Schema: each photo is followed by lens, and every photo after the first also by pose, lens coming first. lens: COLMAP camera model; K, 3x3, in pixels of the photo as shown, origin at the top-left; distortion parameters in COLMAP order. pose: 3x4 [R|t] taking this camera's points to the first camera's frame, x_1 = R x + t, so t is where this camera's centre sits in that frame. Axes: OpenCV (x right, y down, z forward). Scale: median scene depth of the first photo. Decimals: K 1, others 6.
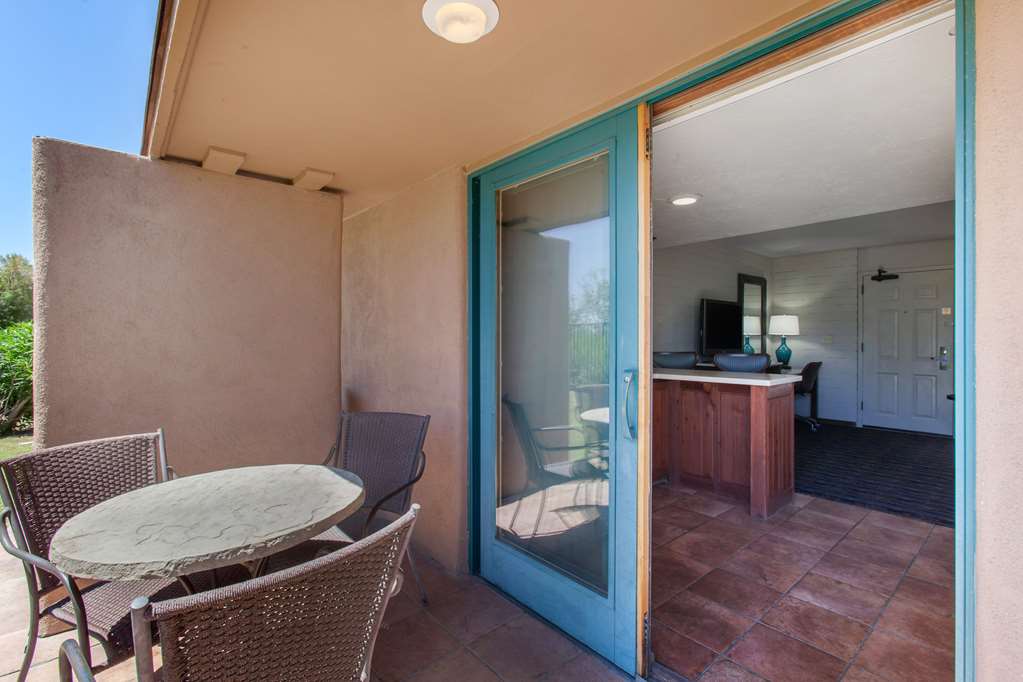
lens RADIAL K [[461.0, 0, 511.5], [0, 461.0, 341.0], [0, 0, 1]] dist [-0.000507, -0.000042]
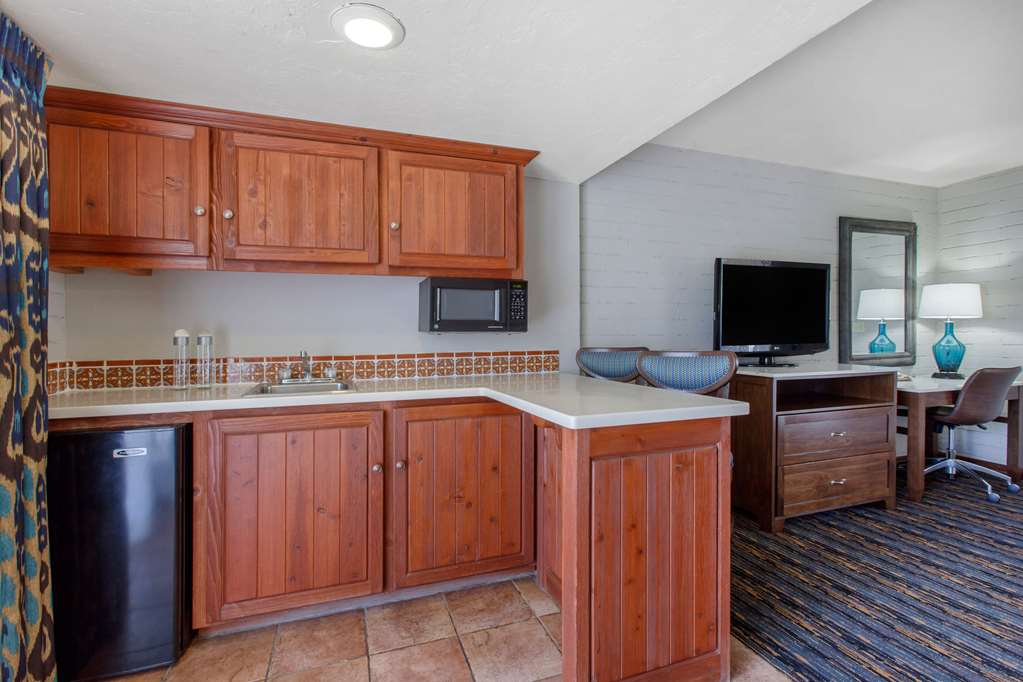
lens RADIAL K [[458.5, 0, 511.5], [0, 458.5, 341.0], [0, 0, 1]] dist [0.027060, 0.000153]
pose [[0.929801, -0.003980, -0.368041, 0.302721], [0.007195, 0.999947, 0.007364, 0.006538], [0.367992, -0.009495, 0.929780, 0.266804]]
